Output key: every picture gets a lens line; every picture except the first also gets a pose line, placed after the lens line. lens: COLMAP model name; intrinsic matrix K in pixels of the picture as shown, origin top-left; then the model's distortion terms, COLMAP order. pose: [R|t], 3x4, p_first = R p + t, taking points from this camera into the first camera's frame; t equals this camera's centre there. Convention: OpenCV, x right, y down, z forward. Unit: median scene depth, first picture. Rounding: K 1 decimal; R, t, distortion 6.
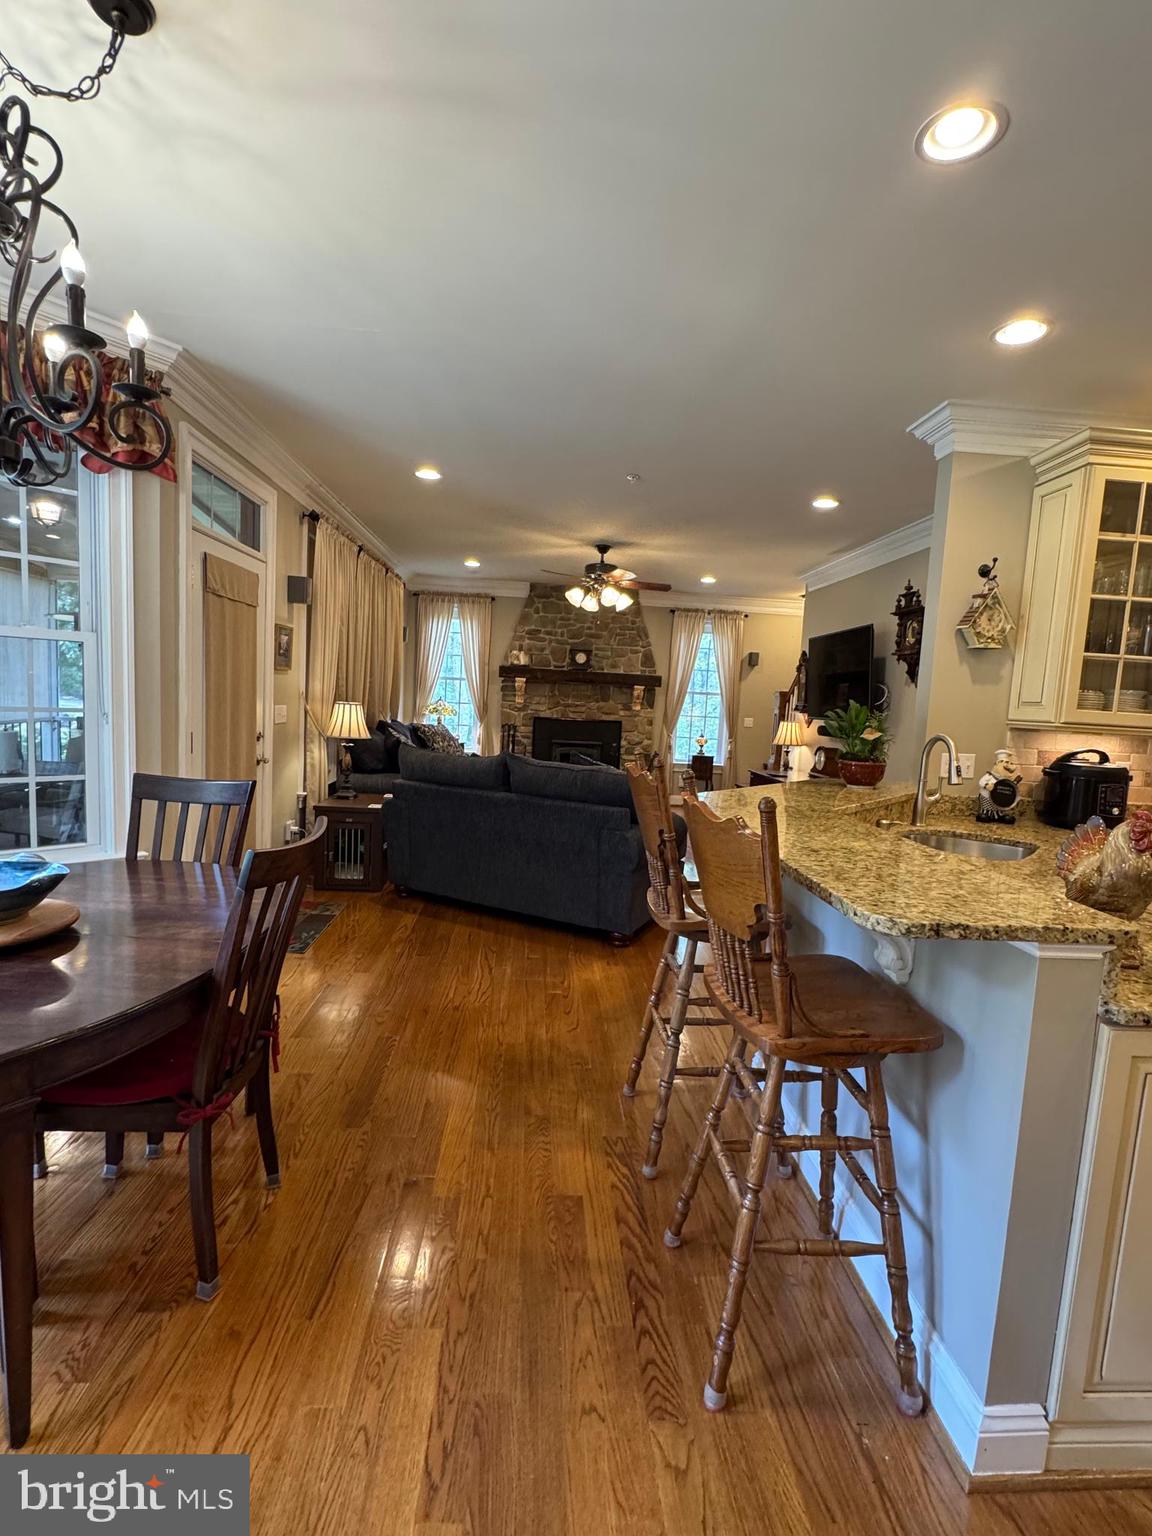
lens RADIAL K [[710.3, 0, 579.5], [0, 710.3, 771.2], [0, 0, 1]] dist [-0.004167, 0.000008]
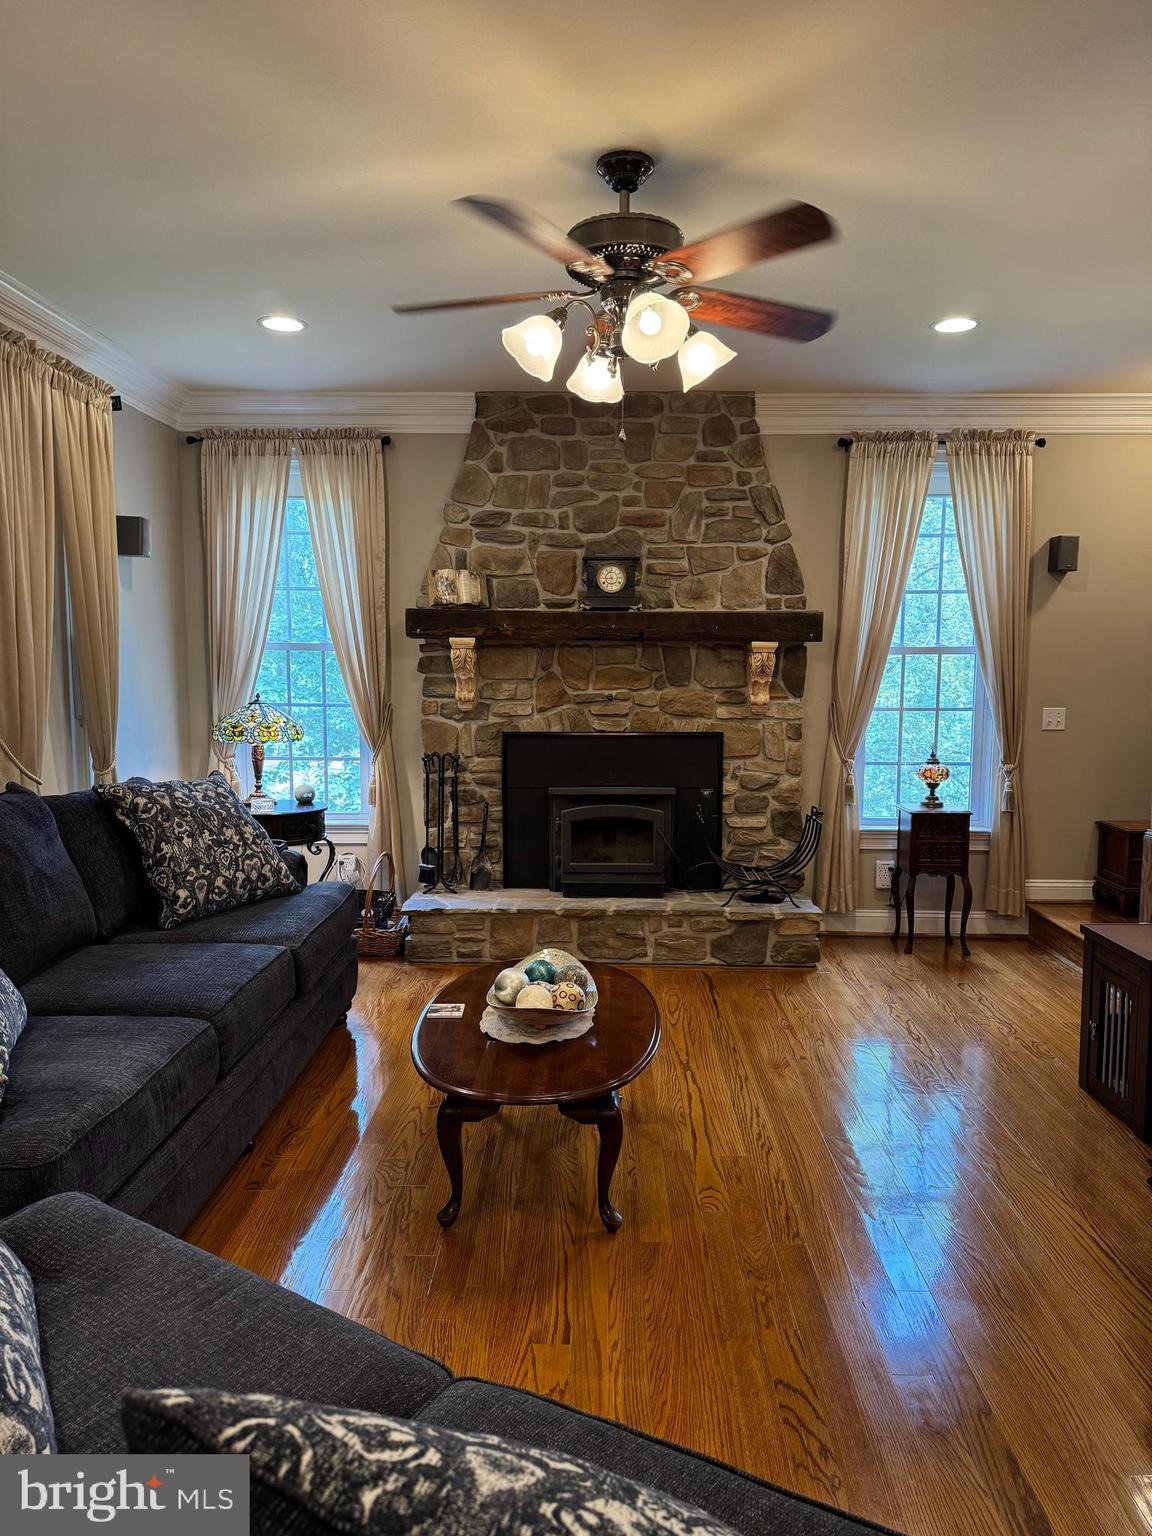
lens RADIAL K [[1082.2, 0, 576.8], [0, 1082.2, 804.3], [0, 0, 1]] dist [0.045290, -0.065689]
pose [[0.995324, -0.040385, -0.087745, 0.030330], [0.042236, 0.998920, 0.019338, -0.046713], [0.086869, -0.022953, 0.995955, 0.397636]]
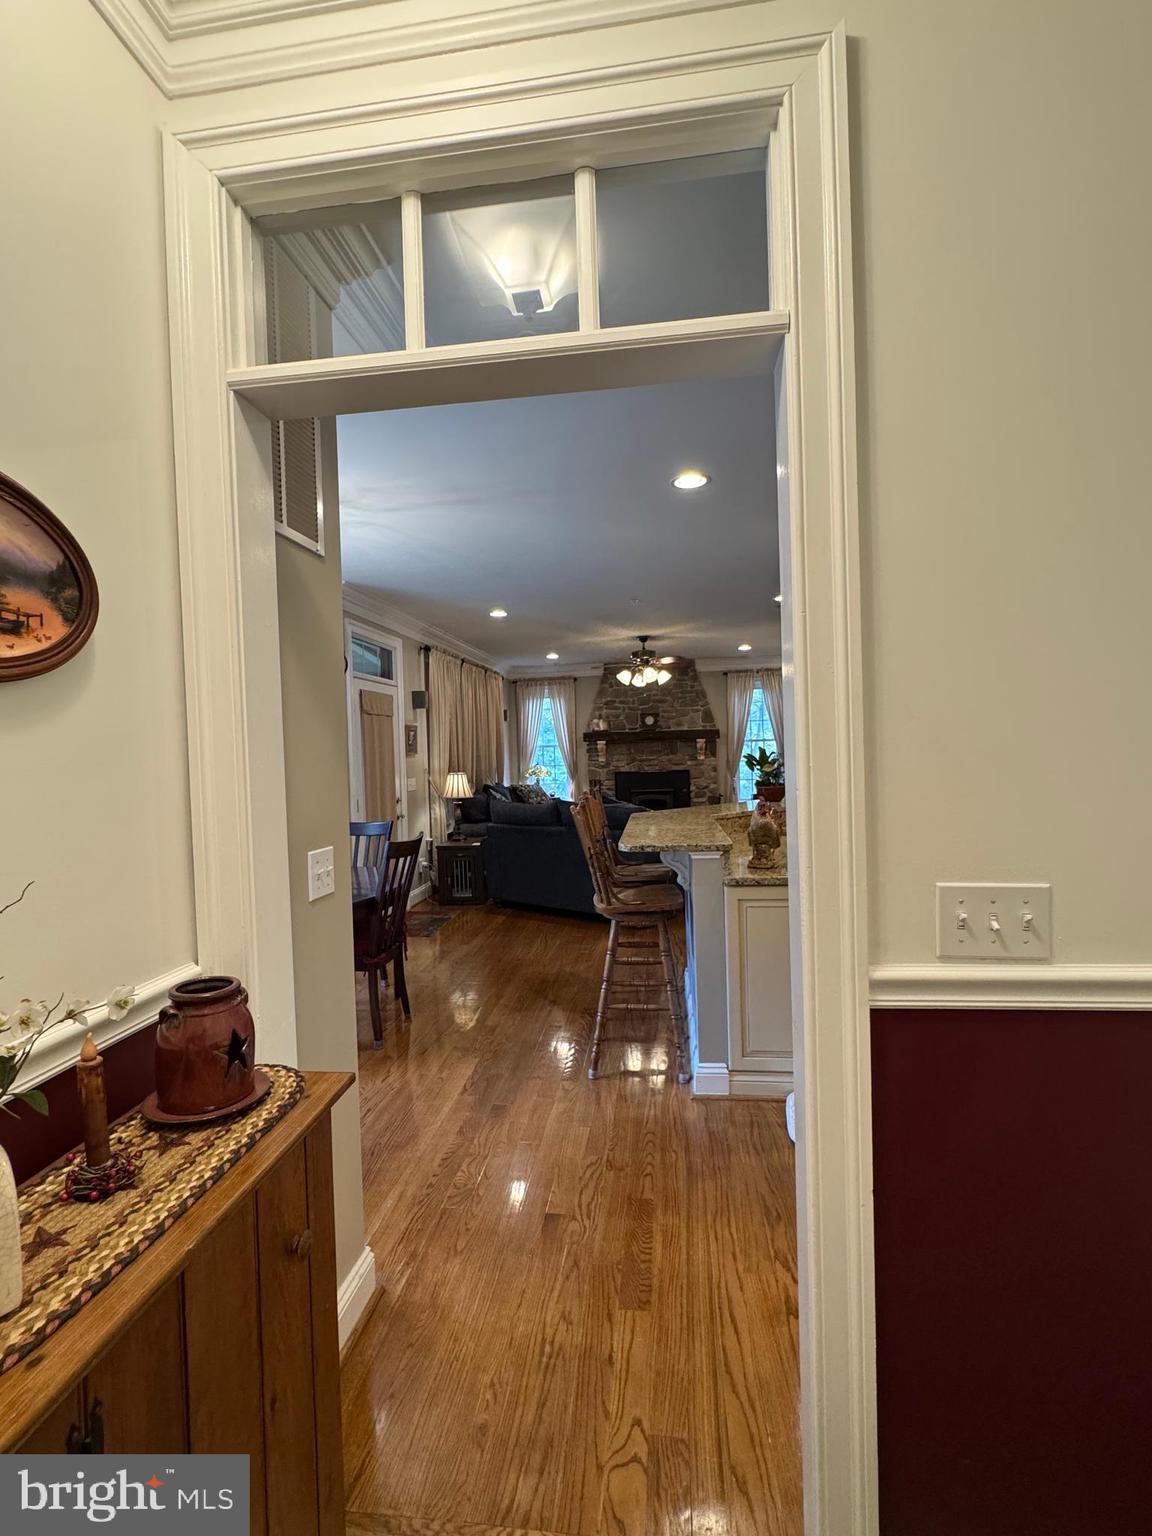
lens RADIAL K [[710.3, 0, 579.5], [0, 710.3, 773.6], [0, 0, 1]] dist [-0.004167, 0.000008]
pose [[0.980070, -0.078115, -0.182649, 0.097820], [0.064310, 0.994692, -0.080327, 0.019114], [0.187954, 0.066980, 0.979891, -0.194227]]
